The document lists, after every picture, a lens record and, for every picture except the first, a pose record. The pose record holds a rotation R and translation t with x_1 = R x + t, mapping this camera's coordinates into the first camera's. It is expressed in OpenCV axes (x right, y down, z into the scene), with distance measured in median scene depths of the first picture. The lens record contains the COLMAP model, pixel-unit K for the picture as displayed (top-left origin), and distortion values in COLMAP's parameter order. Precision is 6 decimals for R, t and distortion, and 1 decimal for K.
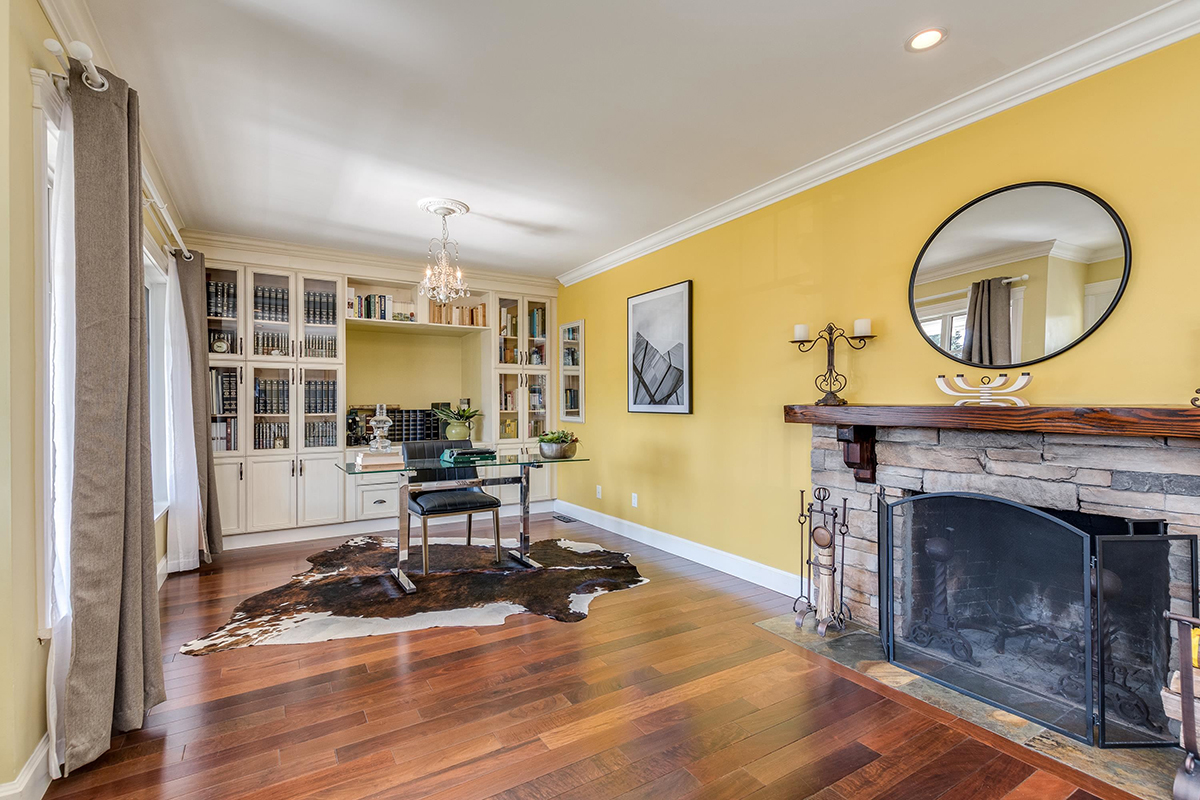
lens RADIAL K [[523.9, 0, 596.4], [0, 523.9, 400.7], [0, 0, 1]] dist [-0.000744, -0.000236]
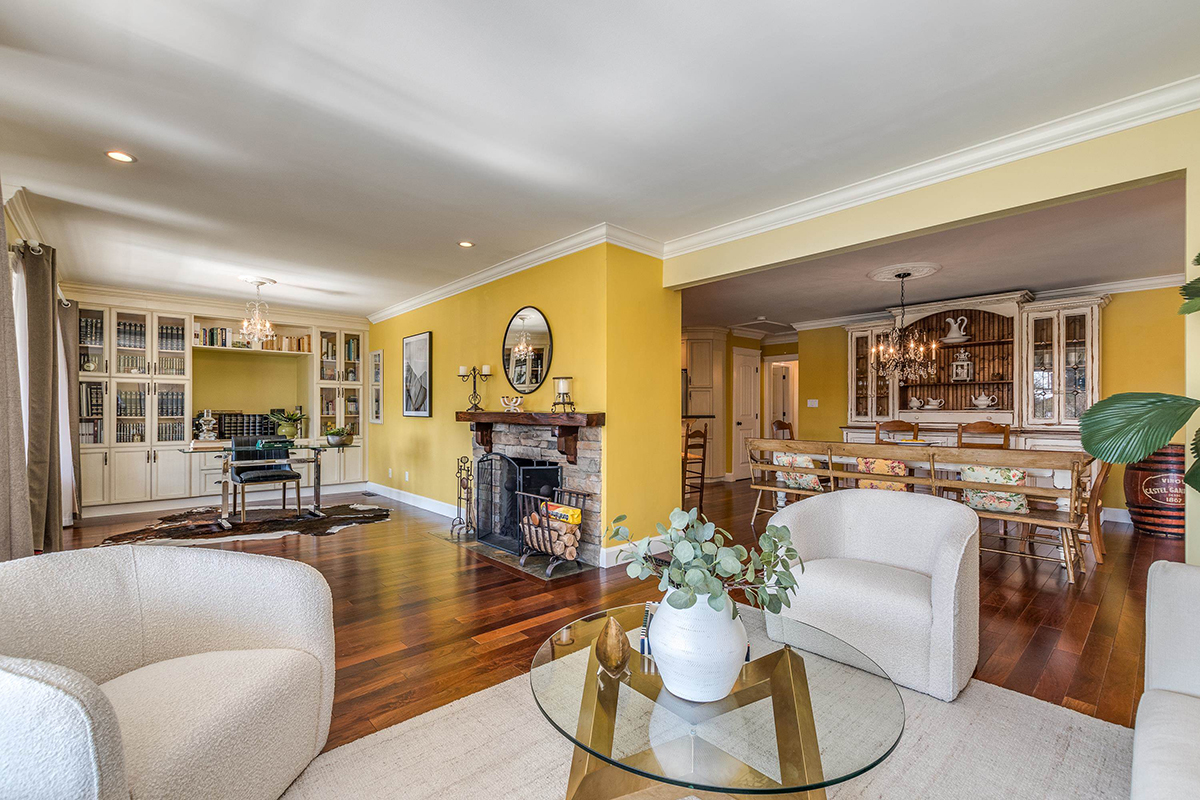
lens RADIAL K [[527.1, 0, 566.5], [0, 527.1, 407.4], [0, 0, 1]] dist [0.033254, -0.019253]
pose [[0.991488, 0.006478, 0.130040, 0.314671], [-0.006368, 0.999979, -0.001260, -0.003676], [-0.130046, 0.000421, 0.991508, -0.512762]]
